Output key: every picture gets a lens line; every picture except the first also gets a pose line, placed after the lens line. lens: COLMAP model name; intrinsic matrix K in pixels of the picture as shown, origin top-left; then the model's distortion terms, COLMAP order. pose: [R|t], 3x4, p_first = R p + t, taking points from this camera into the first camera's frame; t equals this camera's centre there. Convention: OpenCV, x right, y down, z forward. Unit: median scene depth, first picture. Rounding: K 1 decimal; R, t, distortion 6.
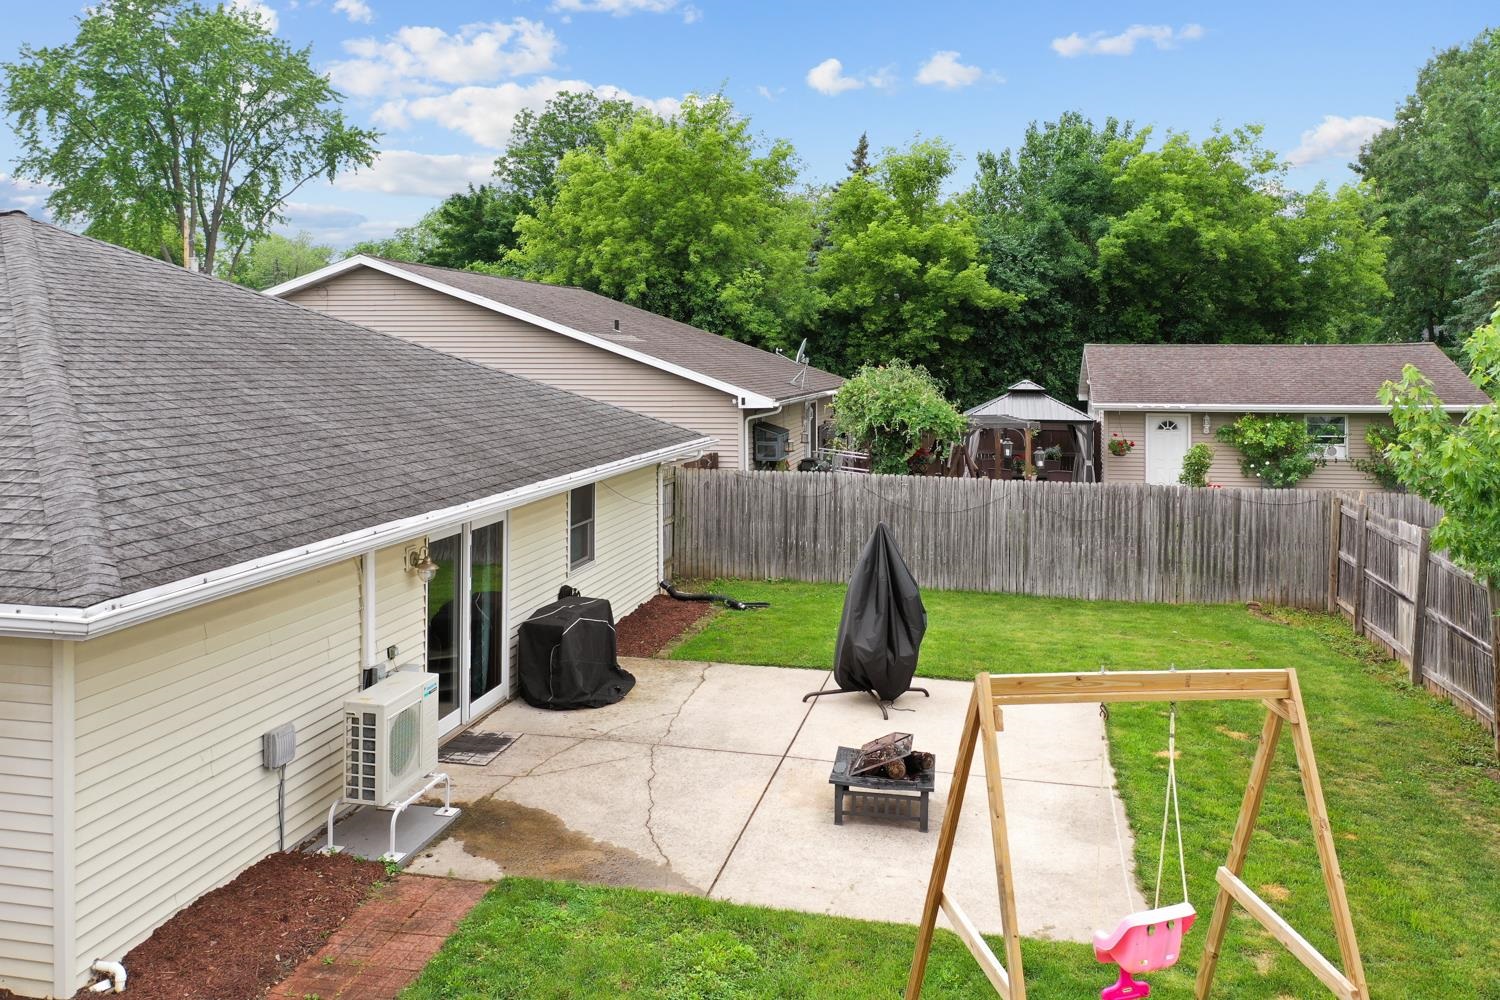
lens RADIAL K [[1215.8, 0, 750.0], [0, 1215.8, 500.0], [0, 0, 1]] dist [0.004031, 0.003473]
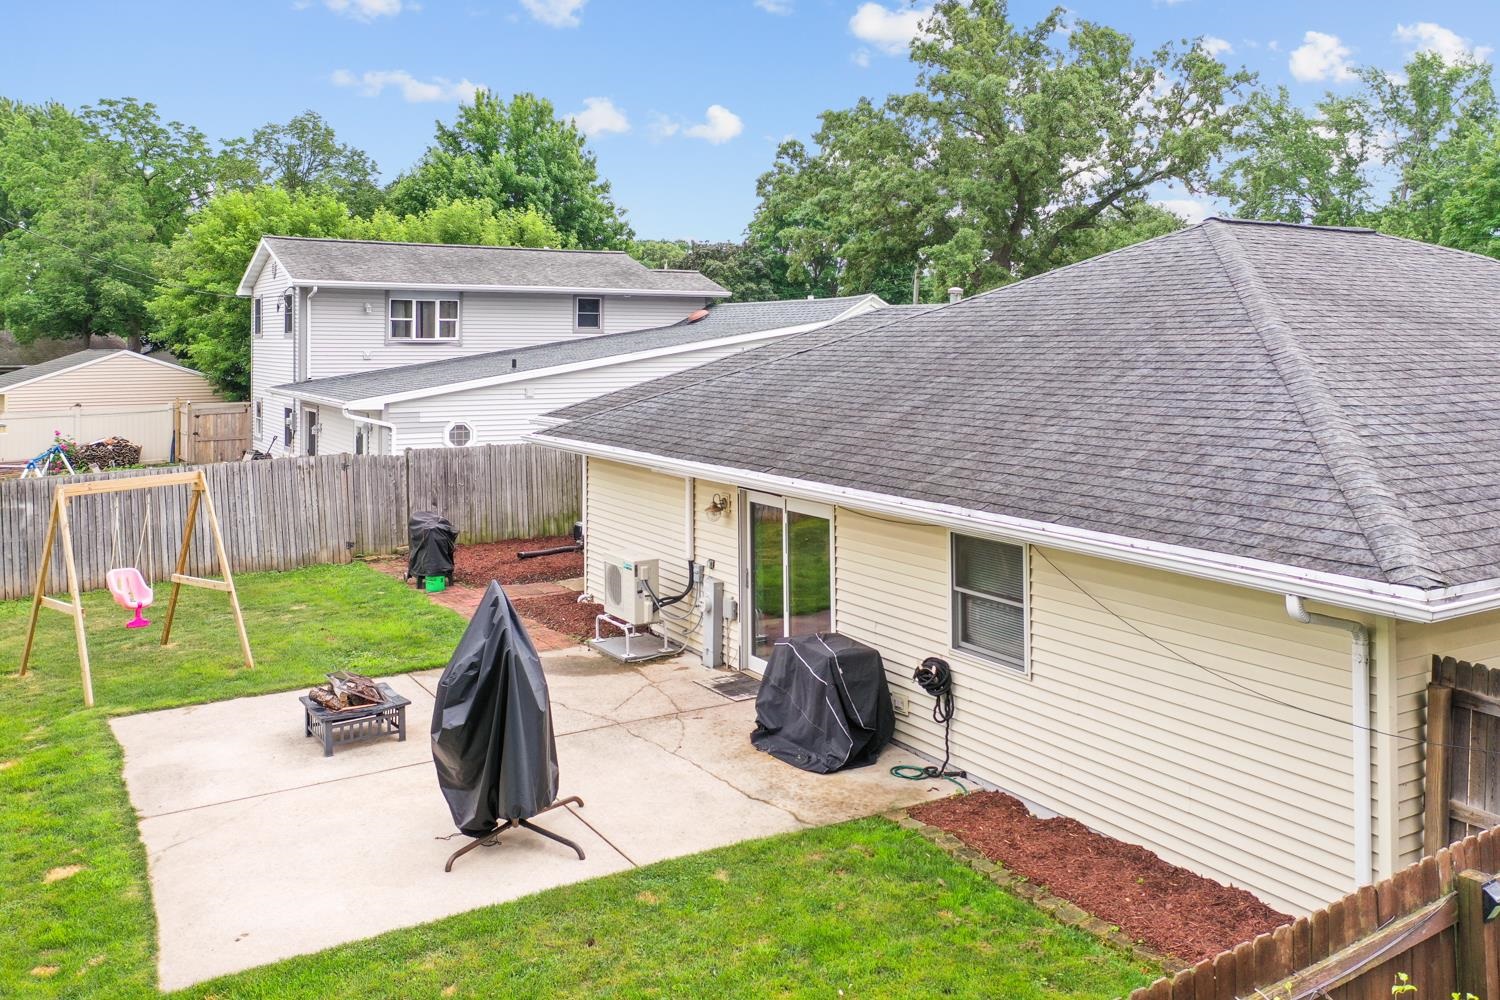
lens RADIAL K [[1215.8, 0, 750.0], [0, 1215.8, 500.0], [0, 0, 1]] dist [0.004031, 0.003473]
pose [[-0.733448, 0.083482, -0.674600, 0.639241], [-0.083775, 0.973762, 0.211586, -0.258591], [0.674564, 0.211701, -0.707210, 2.171960]]
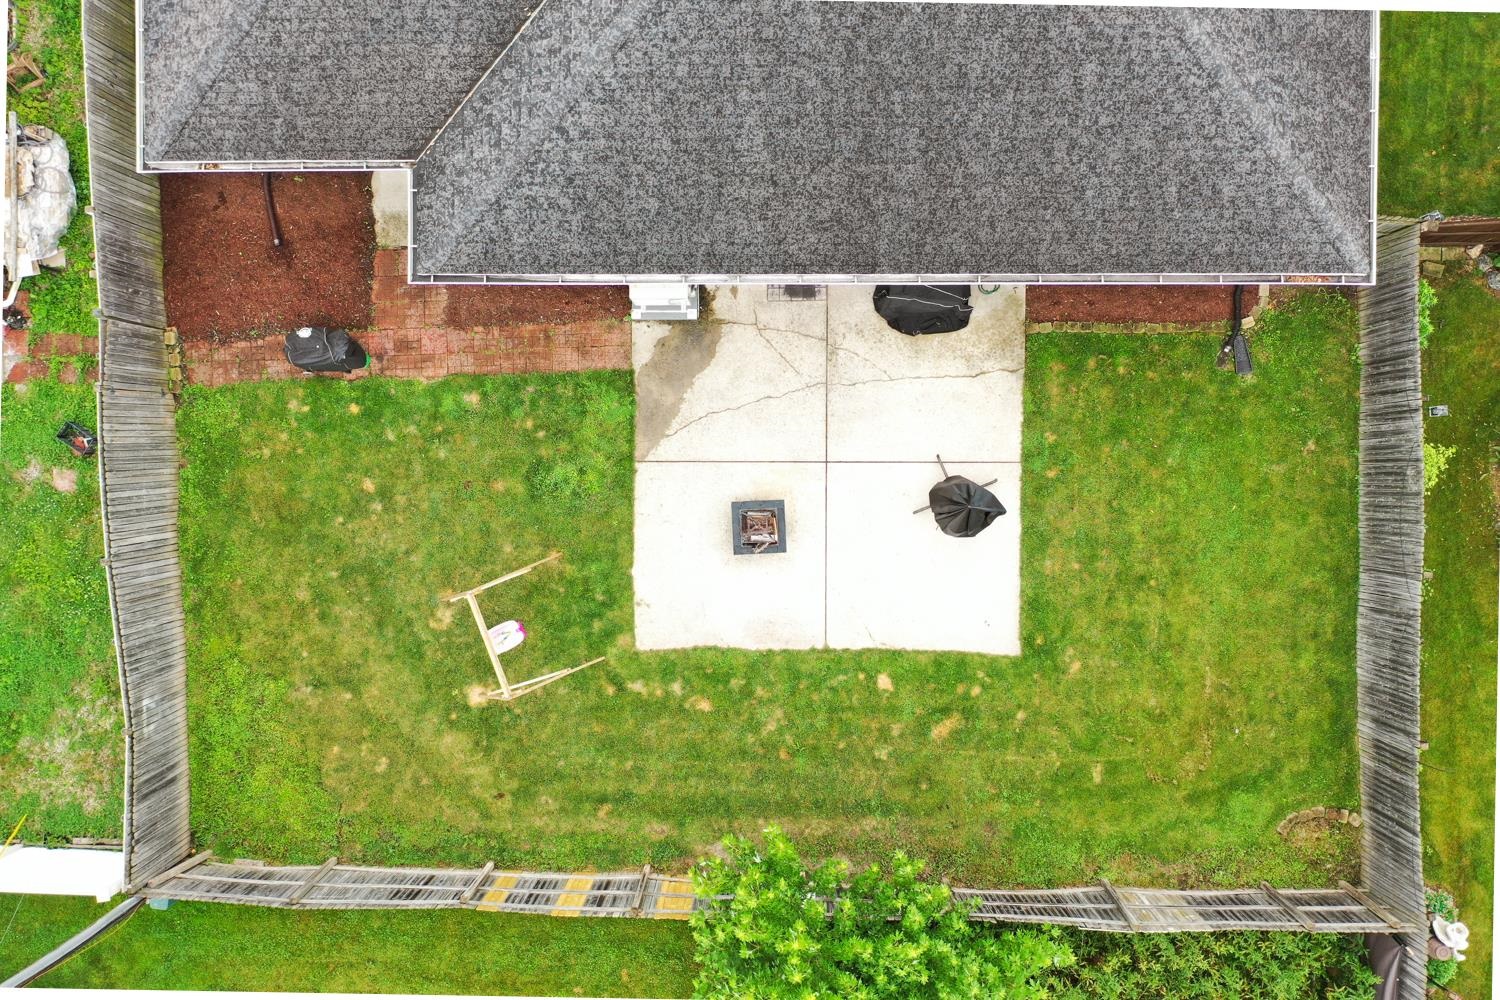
lens RADIAL K [[1186.6, 0, 750.0], [0, 1186.6, 500.0], [0, 0, 1]] dist [0.007504, 0.001328]
pose [[0.205689, 0.978613, -0.002806, 0.076479], [-0.103799, 0.024668, 0.994292, -1.734310], [0.973097, -0.204224, 0.106653, 0.851459]]
